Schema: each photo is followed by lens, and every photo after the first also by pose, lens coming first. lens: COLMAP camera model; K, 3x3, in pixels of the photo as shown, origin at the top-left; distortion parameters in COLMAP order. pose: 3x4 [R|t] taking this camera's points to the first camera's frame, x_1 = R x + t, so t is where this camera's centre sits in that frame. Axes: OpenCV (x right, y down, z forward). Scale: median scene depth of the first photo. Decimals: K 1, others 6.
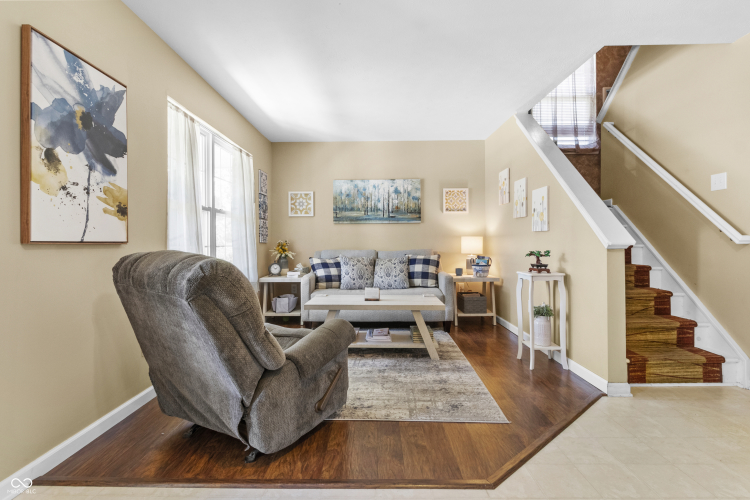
lens RADIAL K [[358.0, 0, 373.7], [0, 358.0, 245.9], [0, 0, 1]] dist [-0.003086, -0.002295]
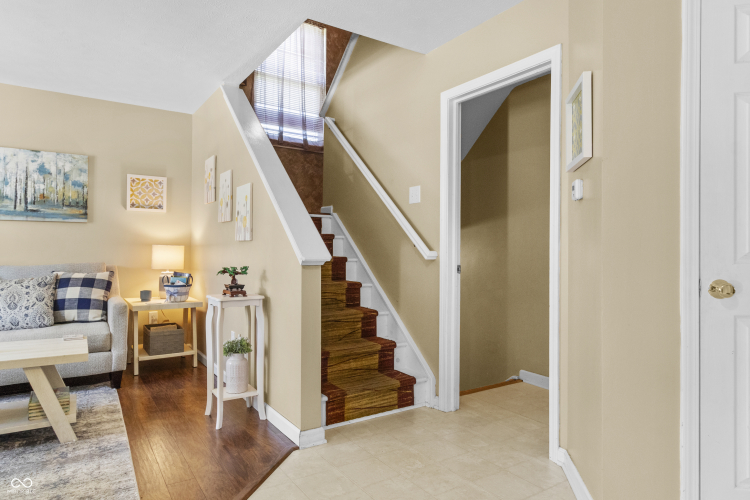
lens RADIAL K [[431.3, 0, 375.2], [0, 431.3, 252.1], [0, 0, 1]] dist [0.008159, -0.001805]
pose [[0.831467, 0.011440, 0.555456, 0.188414], [-0.007797, 0.999930, -0.008921, -0.010879], [-0.555519, 0.003087, 0.831498, 0.071834]]
